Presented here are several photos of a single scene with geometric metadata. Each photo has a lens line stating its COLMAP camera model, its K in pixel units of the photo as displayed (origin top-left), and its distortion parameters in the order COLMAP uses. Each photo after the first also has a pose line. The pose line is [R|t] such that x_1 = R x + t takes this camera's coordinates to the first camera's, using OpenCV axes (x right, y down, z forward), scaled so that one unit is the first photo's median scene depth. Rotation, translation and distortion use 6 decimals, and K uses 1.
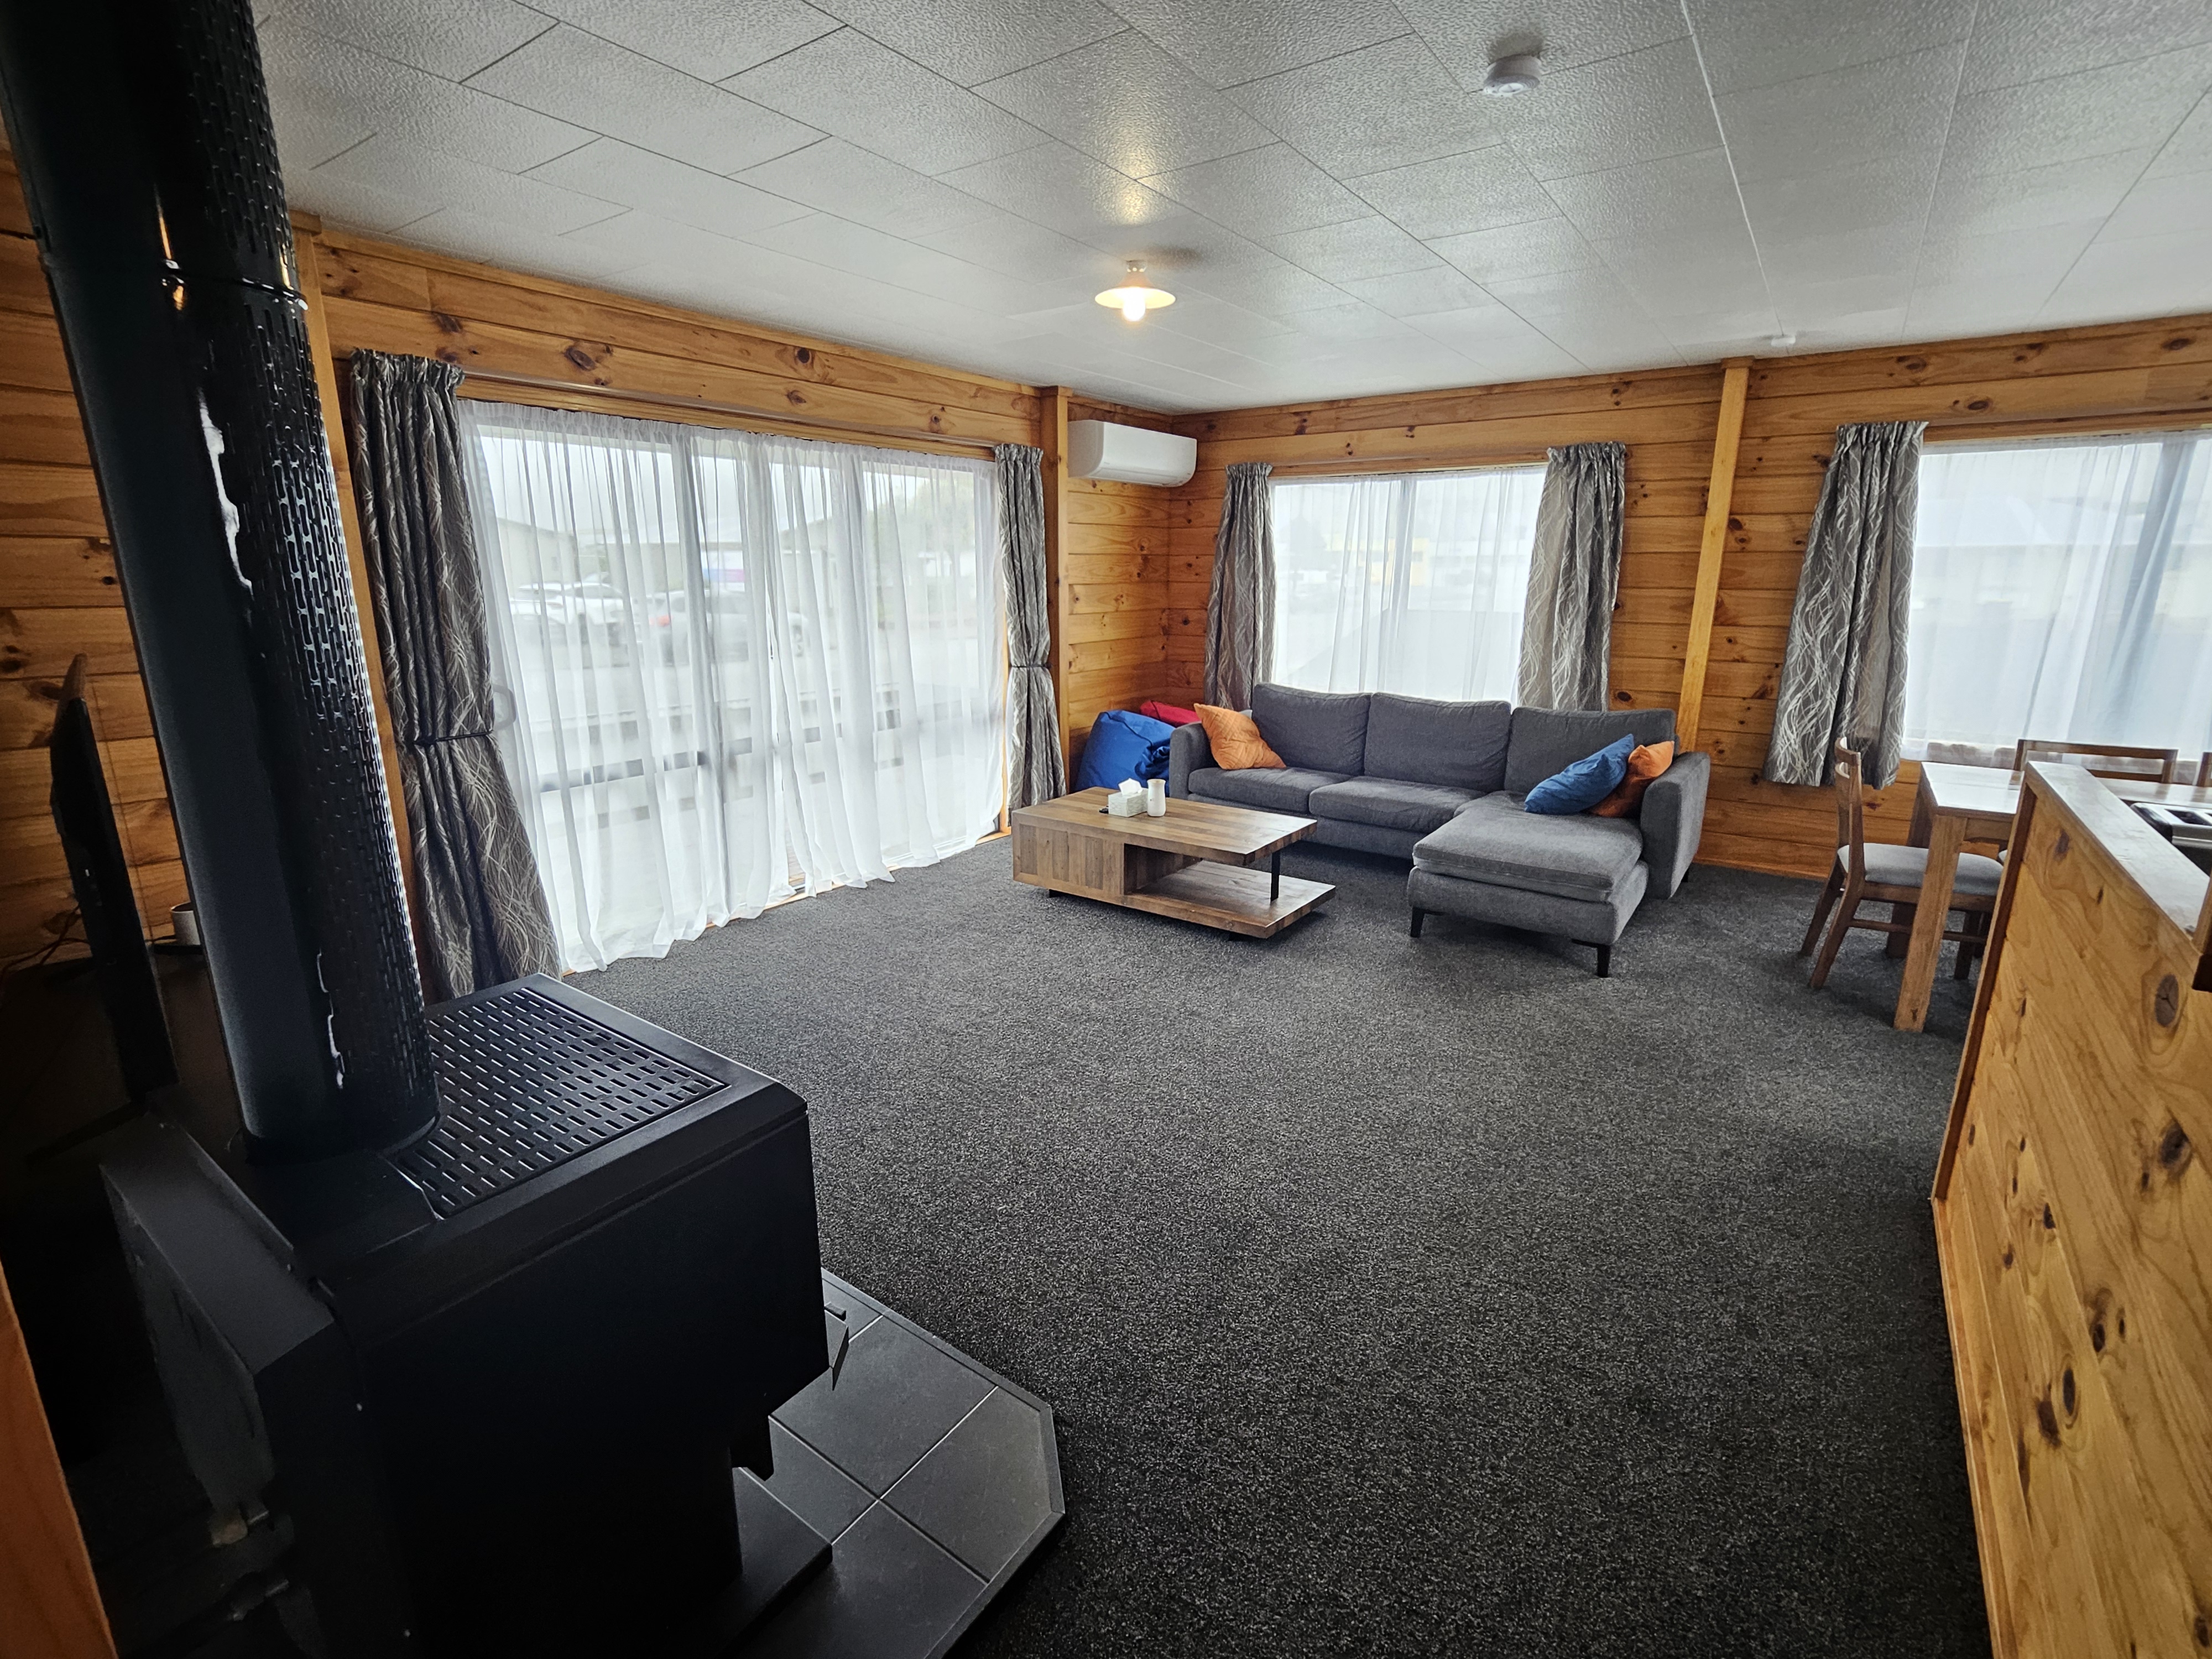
lens RADIAL K [[1014.8, 0, 1095.5], [0, 1014.8, 820.4], [0, 0, 1]] dist [-0.001260, 0.000716]
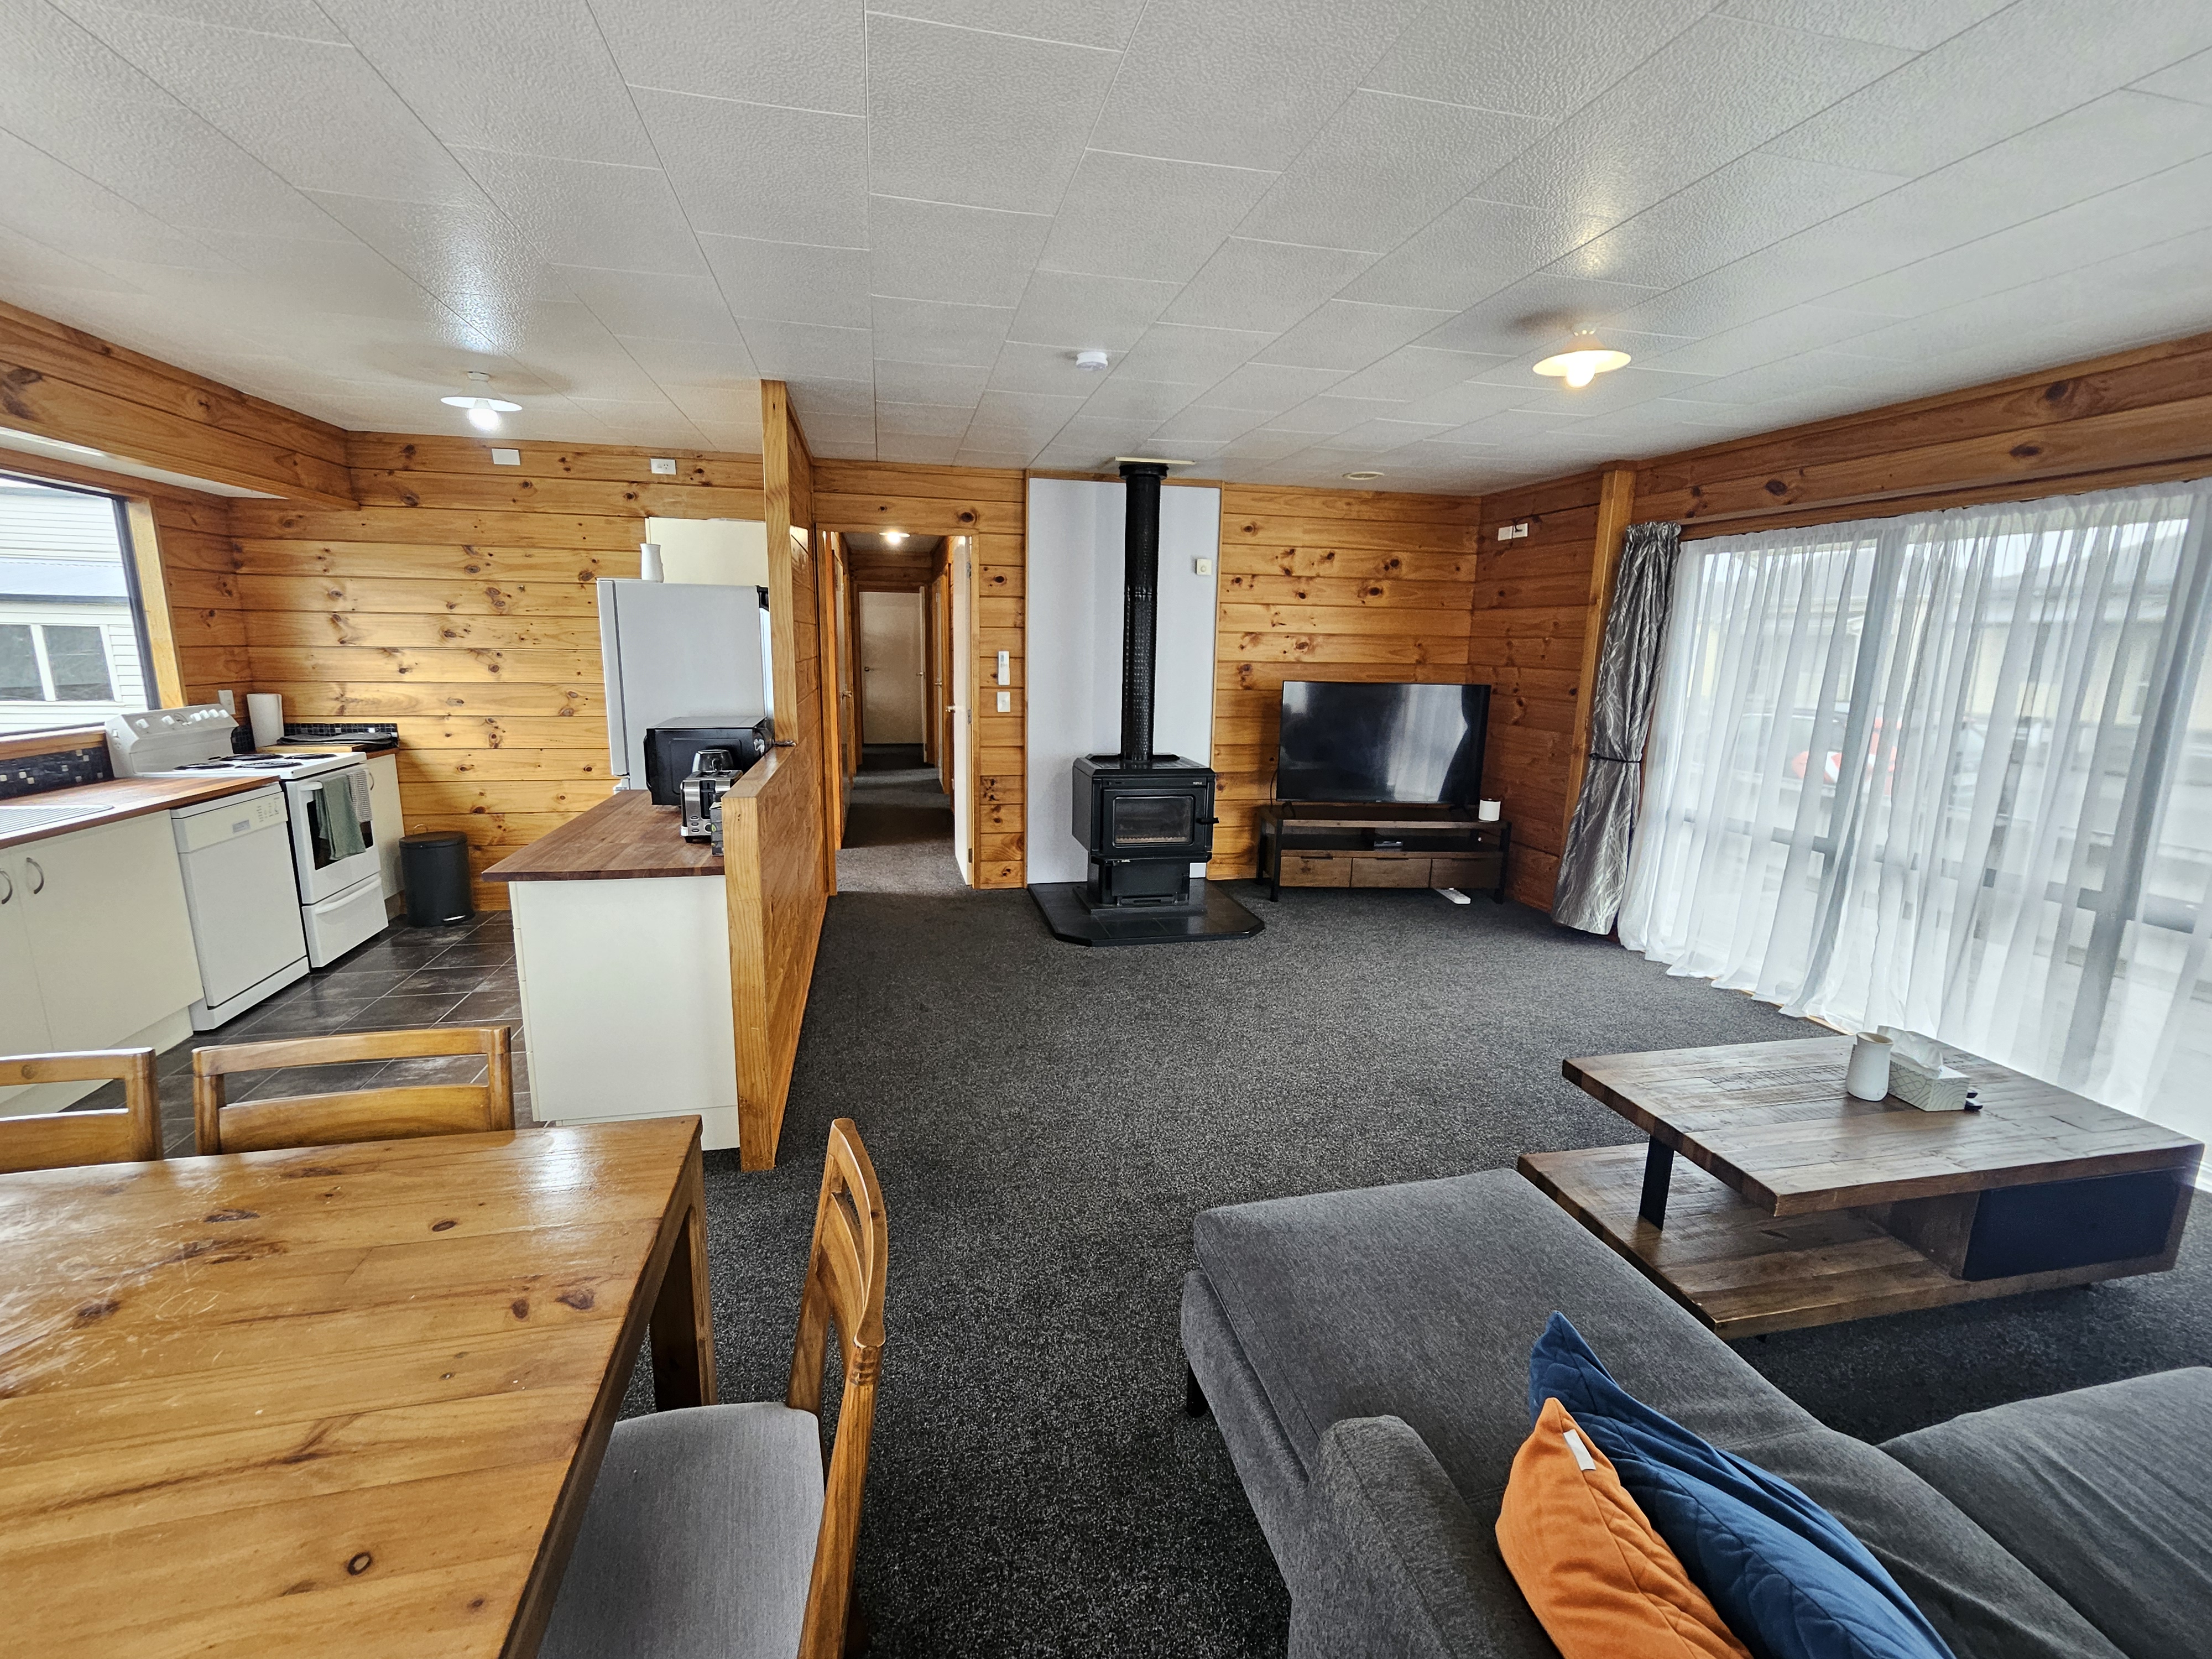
lens RADIAL K [[935.1, 0, 1093.0], [0, 935.1, 823.8], [0, 0, 1]] dist [-0.003876, -0.000330]
pose [[-0.665328, 0.134116, -0.734406, 0.758155], [-0.195665, 0.918017, 0.344907, -0.255967], [0.720454, 0.373174, -0.584540, 1.003964]]
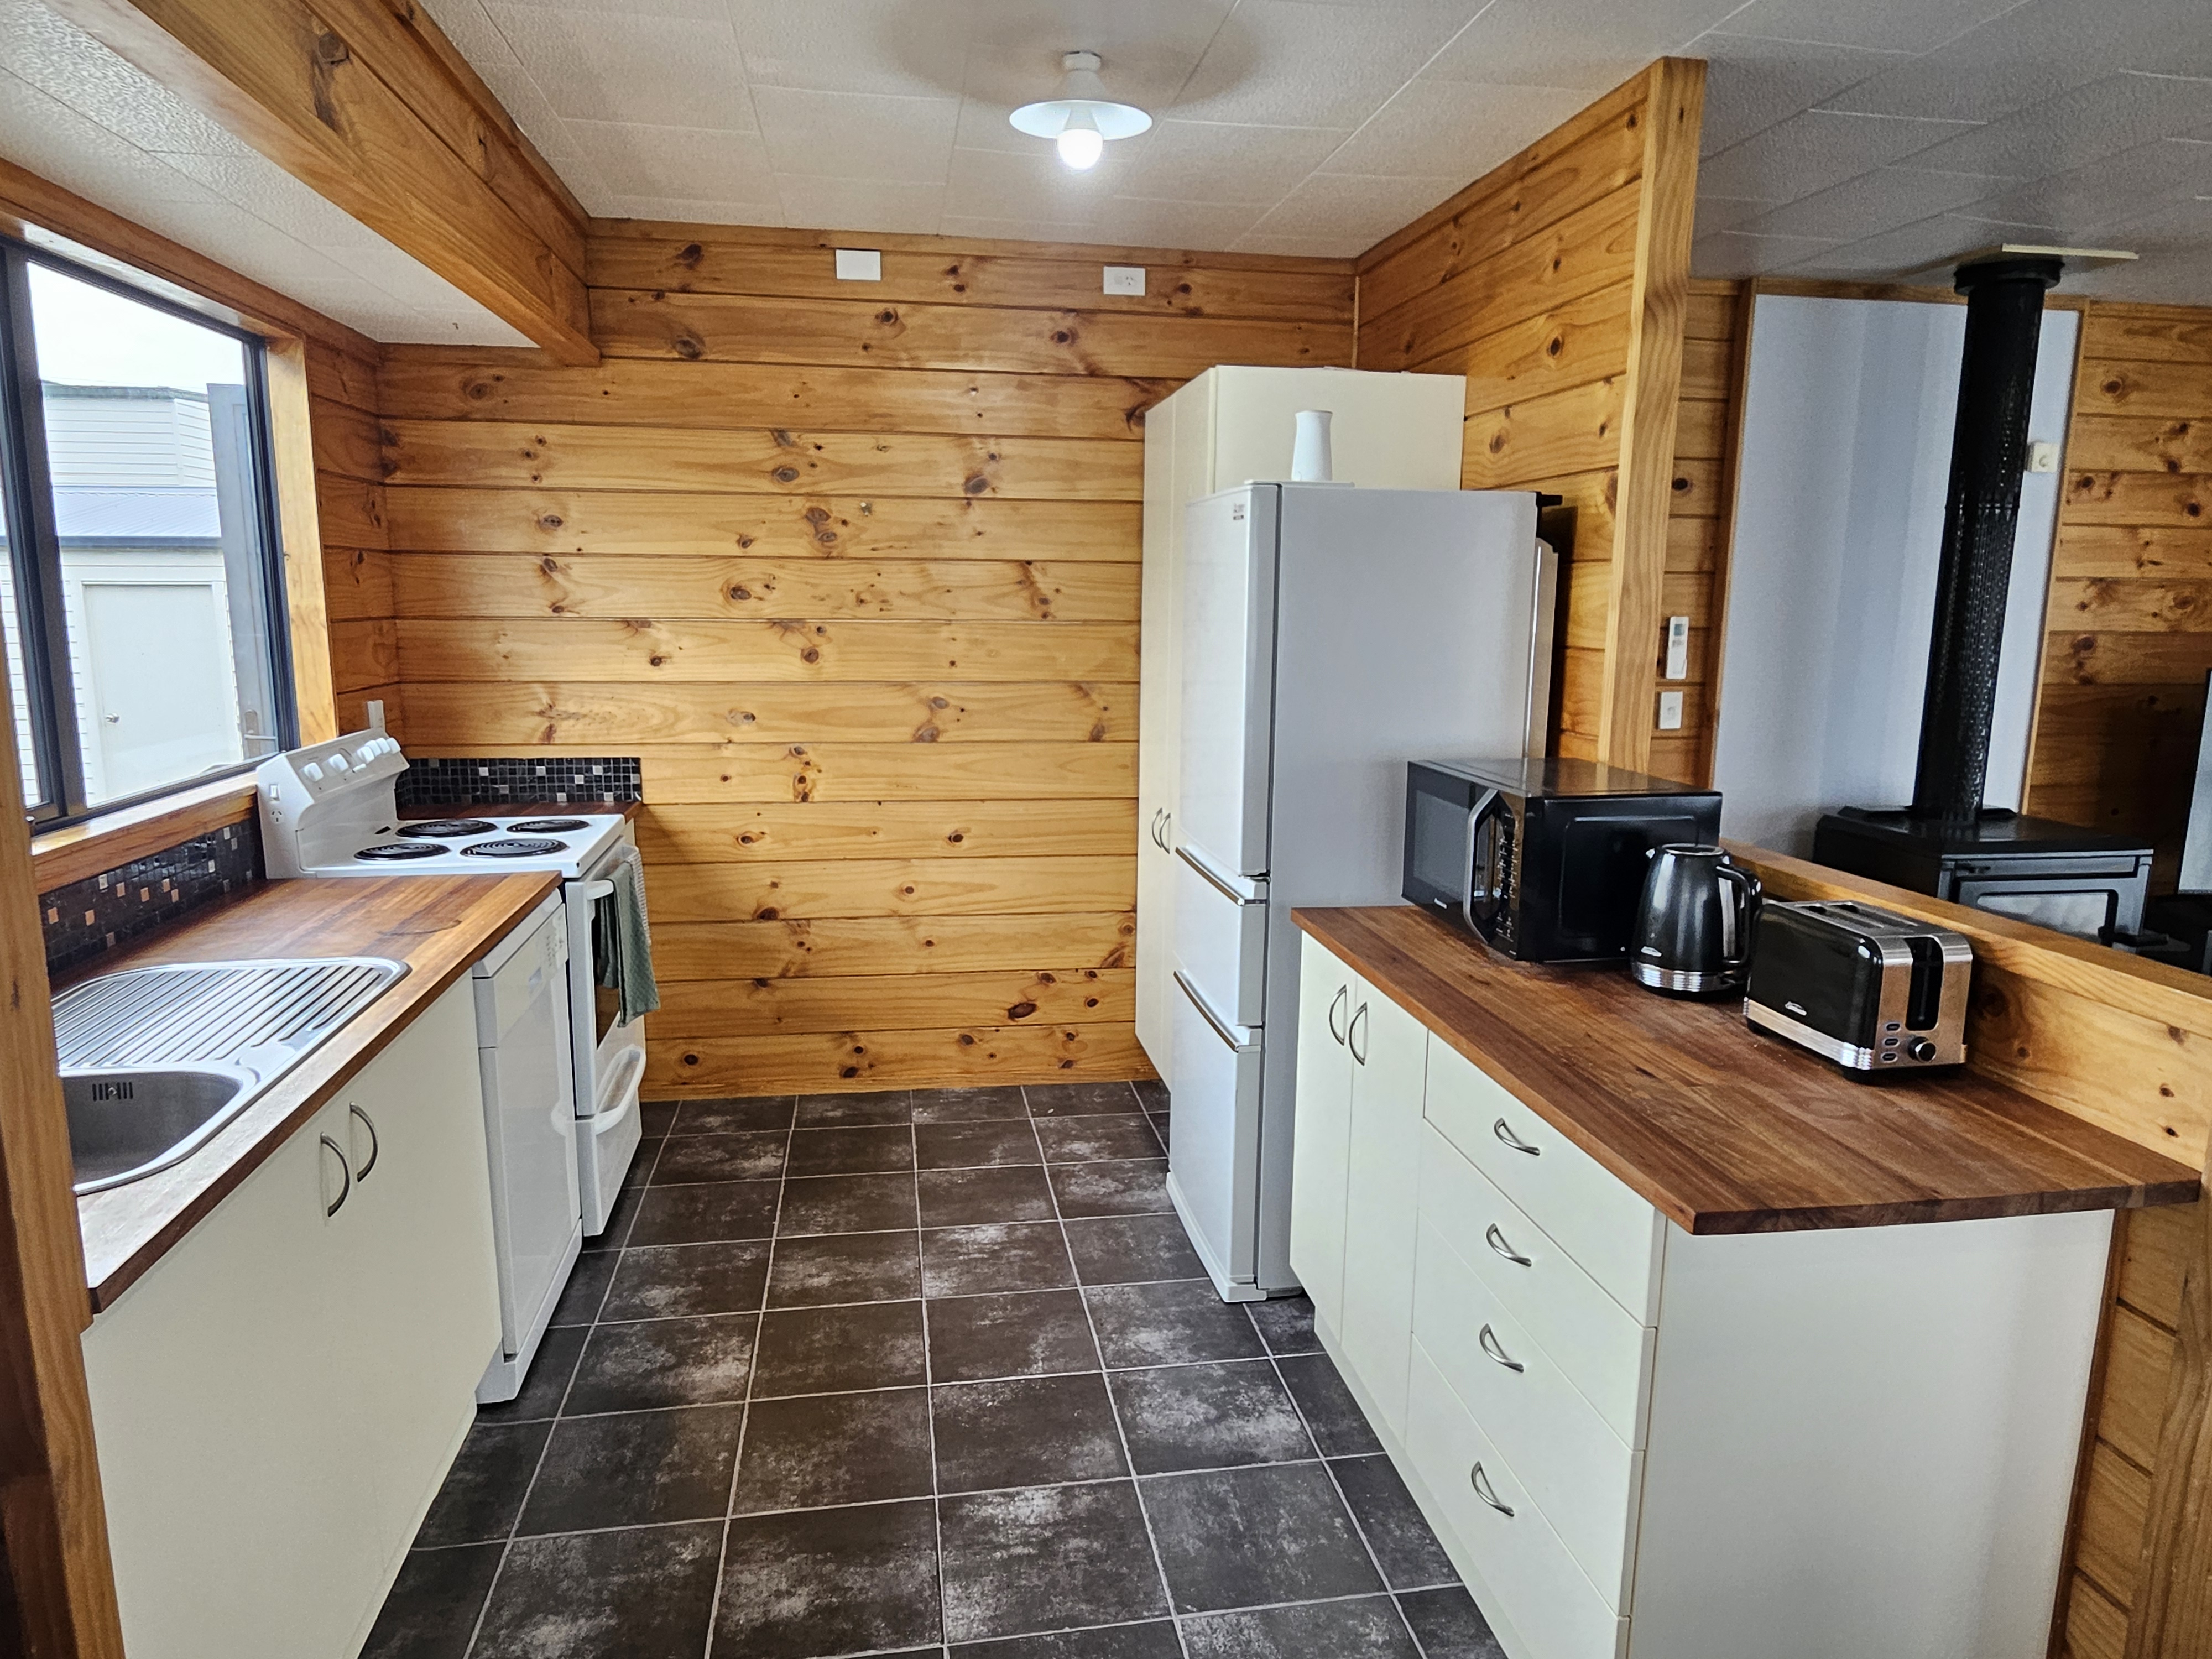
lens RADIAL K [[1398.3, 0, 1117.7], [0, 1398.3, 838.5], [0, 0, 1]] dist [-0.001412, 0.000391]
pose [[-0.700157, 0.119912, -0.703847, 0.907123], [-0.180775, 0.923903, 0.337230, -0.131383], [0.690724, 0.363352, -0.625200, 0.504911]]
